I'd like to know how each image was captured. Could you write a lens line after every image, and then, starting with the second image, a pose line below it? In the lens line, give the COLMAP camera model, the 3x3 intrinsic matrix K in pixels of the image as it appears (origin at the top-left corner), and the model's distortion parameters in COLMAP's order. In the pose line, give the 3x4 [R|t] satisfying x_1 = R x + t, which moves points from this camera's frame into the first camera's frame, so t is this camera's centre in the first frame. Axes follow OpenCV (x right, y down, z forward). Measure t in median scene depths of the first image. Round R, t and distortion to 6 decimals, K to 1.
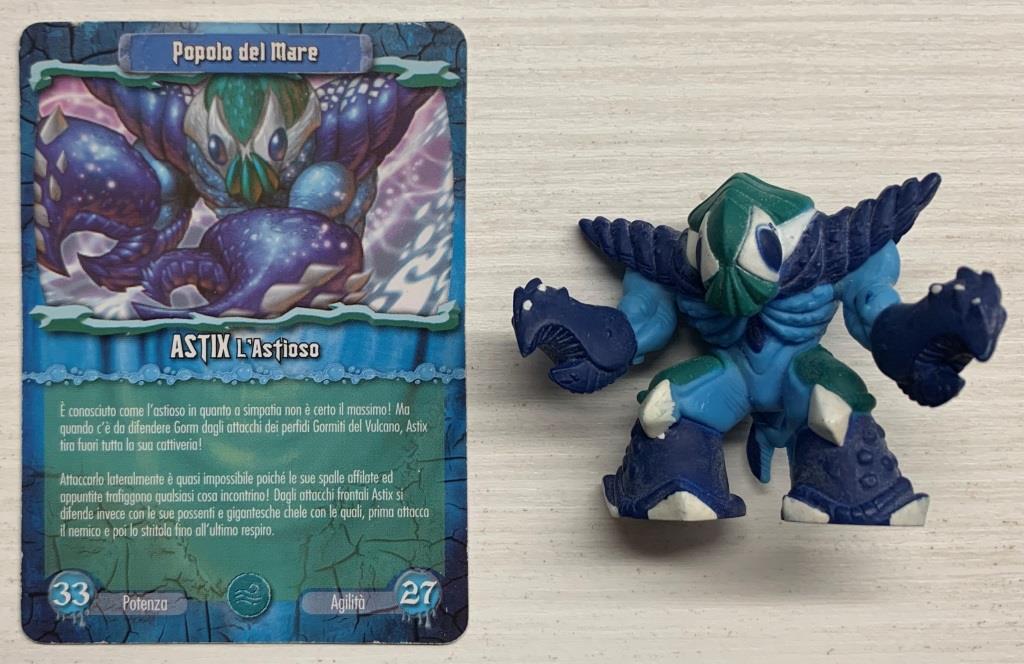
lens RADIAL K [[820.5, 0, 510.4], [0, 820.5, 327.4], [0, 0, 1]] dist [-0.016750, 0.036758]
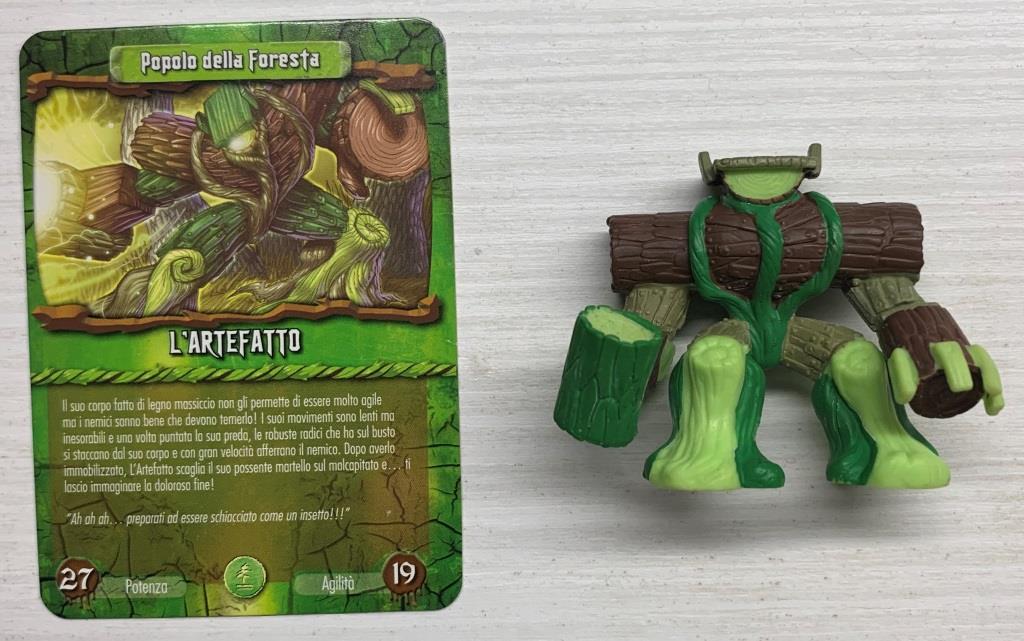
lens RADIAL K [[779.0, 0, 487.6], [0, 779.0, 326.4], [0, 0, 1]] dist [0.071321, -0.058724]
pose [[0.999494, -0.012775, -0.029126, 0.276512], [0.013219, 0.999799, 0.015105, -0.078359], [0.028927, -0.015482, 0.999462, -0.007996]]
